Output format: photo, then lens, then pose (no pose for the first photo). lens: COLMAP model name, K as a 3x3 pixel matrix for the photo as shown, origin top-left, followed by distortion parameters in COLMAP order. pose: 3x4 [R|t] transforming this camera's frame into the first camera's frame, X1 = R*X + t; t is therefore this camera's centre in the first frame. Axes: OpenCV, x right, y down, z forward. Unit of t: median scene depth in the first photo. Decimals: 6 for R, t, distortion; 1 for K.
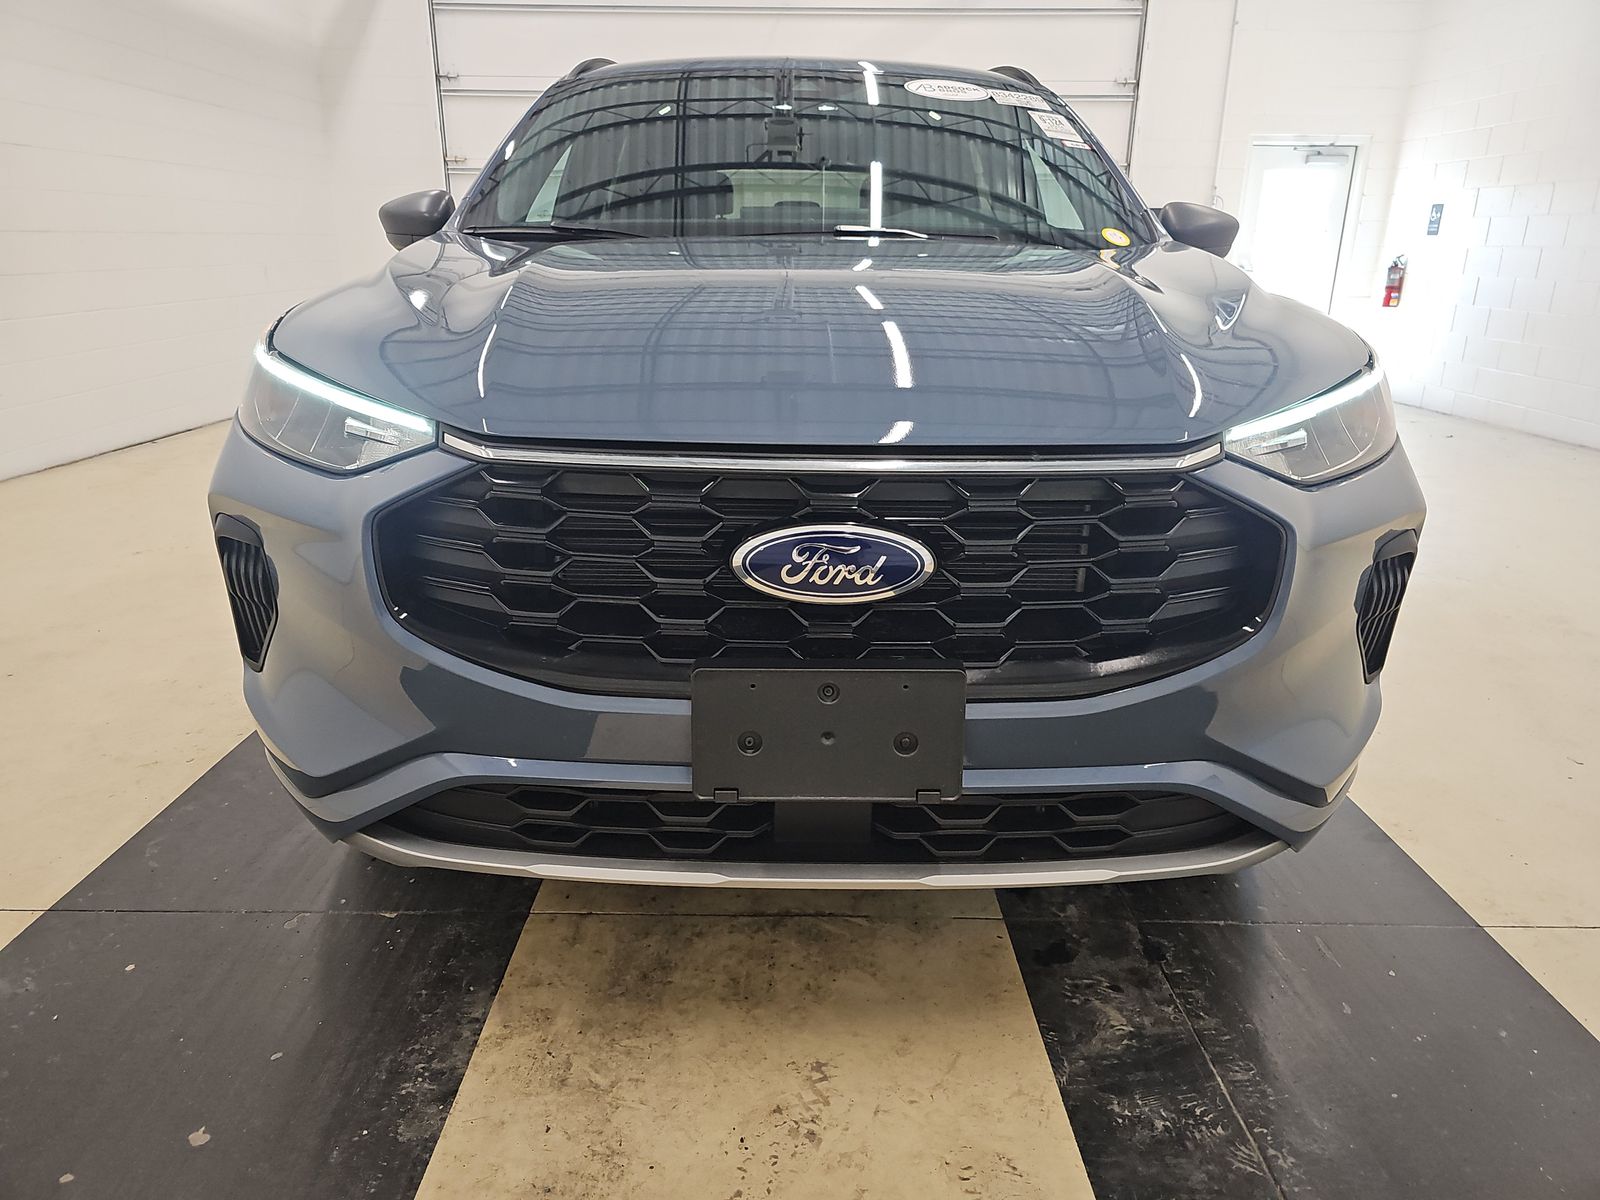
lens RADIAL K [[1073.9, 0, 800.0], [0, 1073.9, 600.0], [0, 0, 1]] dist [0.029474, -0.025460]
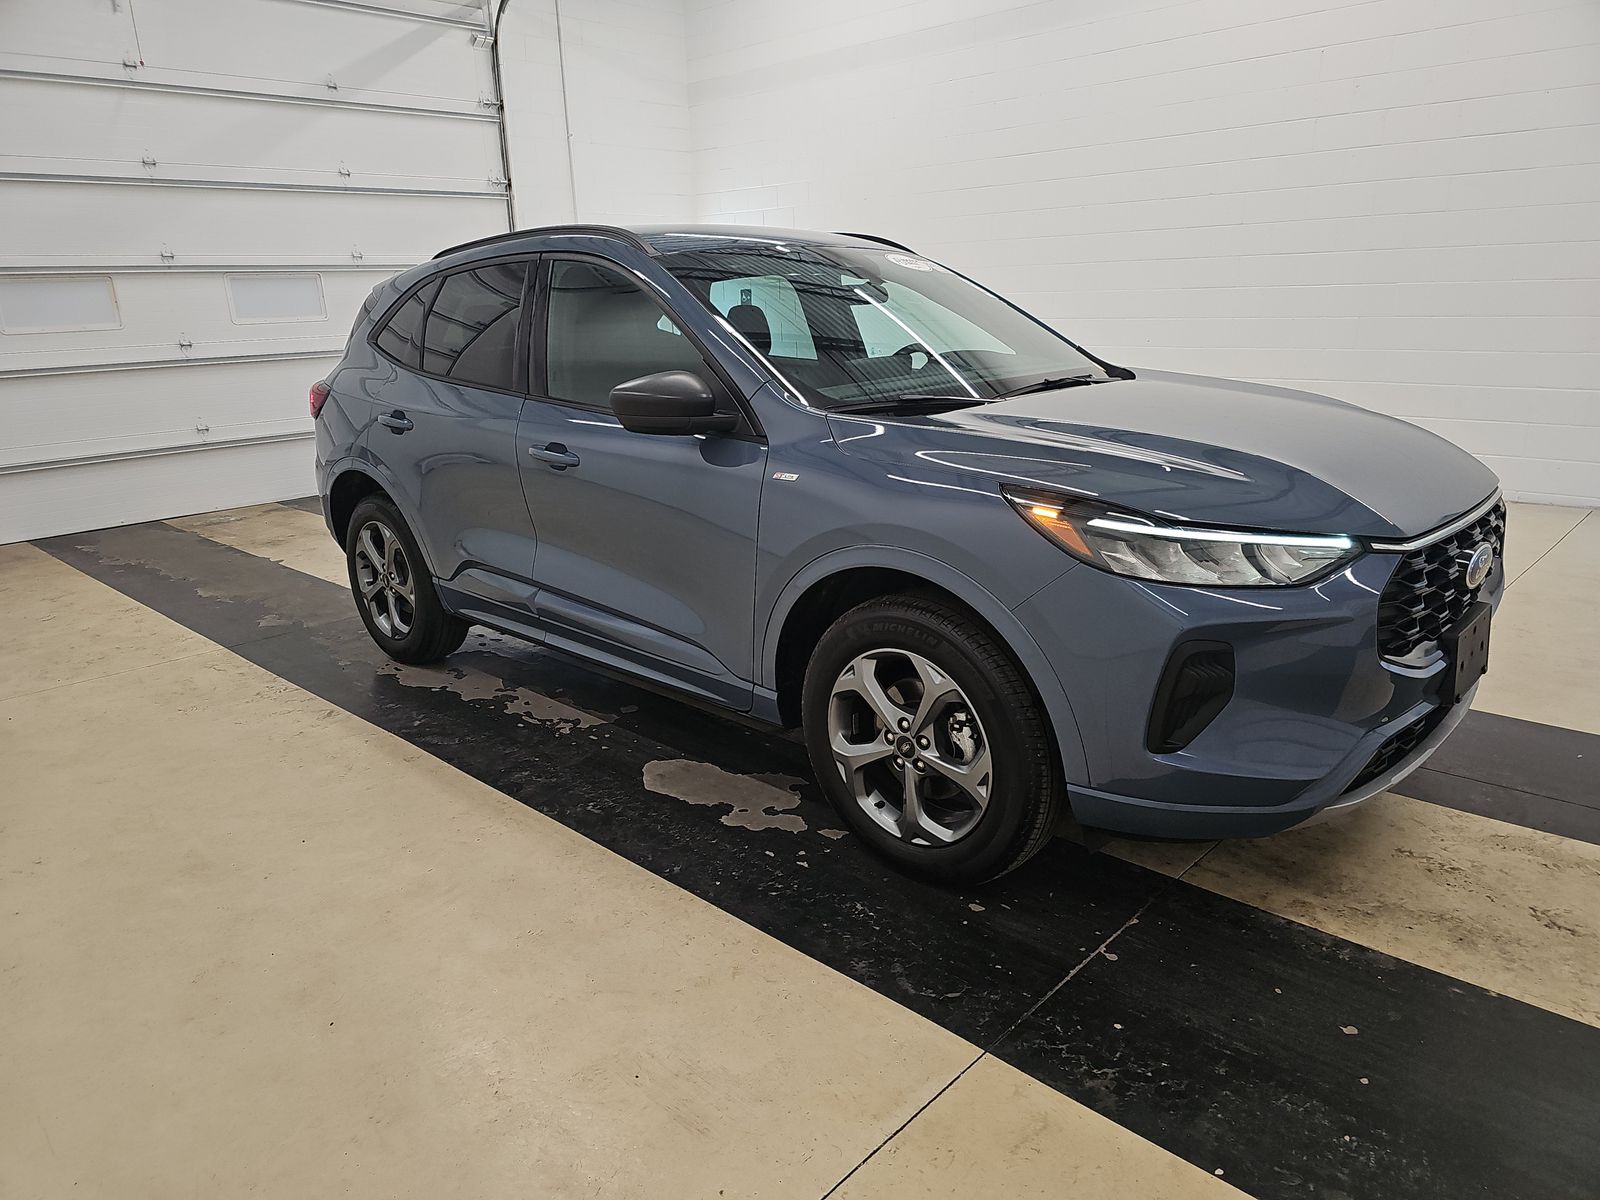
lens RADIAL K [[1073.9, 0, 800.0], [0, 1073.9, 600.0], [0, 0, 1]] dist [0.029474, -0.025460]
pose [[0.686834, -0.232786, 0.688527, -1.715968], [0.260193, 0.963290, 0.066129, -0.332011], [-0.678645, 0.133730, 0.722189, 0.300842]]
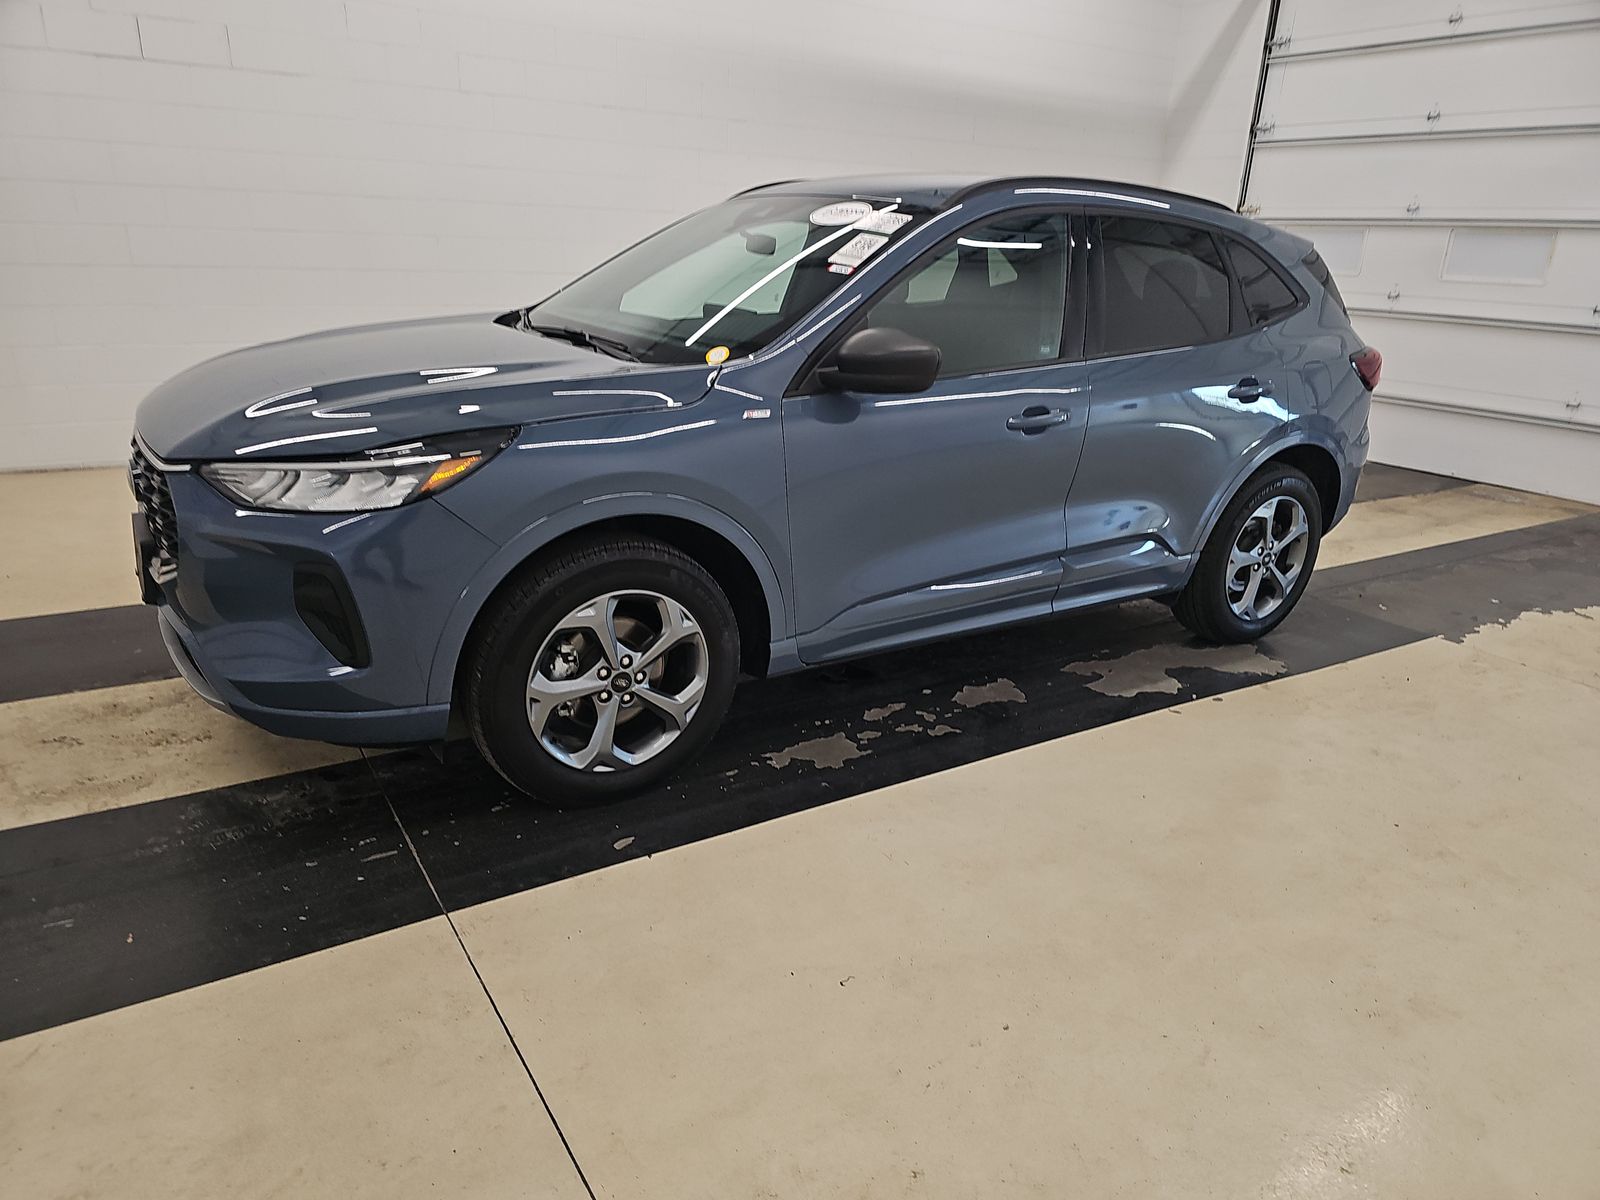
lens RADIAL K [[1117.8, 0, 800.0], [0, 1117.8, 600.0], [0, 0, 1]] dist [-0.001078, -0.000092]
pose [[0.527225, 0.284450, -0.800701, 2.055720], [-0.301168, 0.943687, 0.136941, -0.396475], [0.794564, 0.168946, 0.583203, 0.586460]]
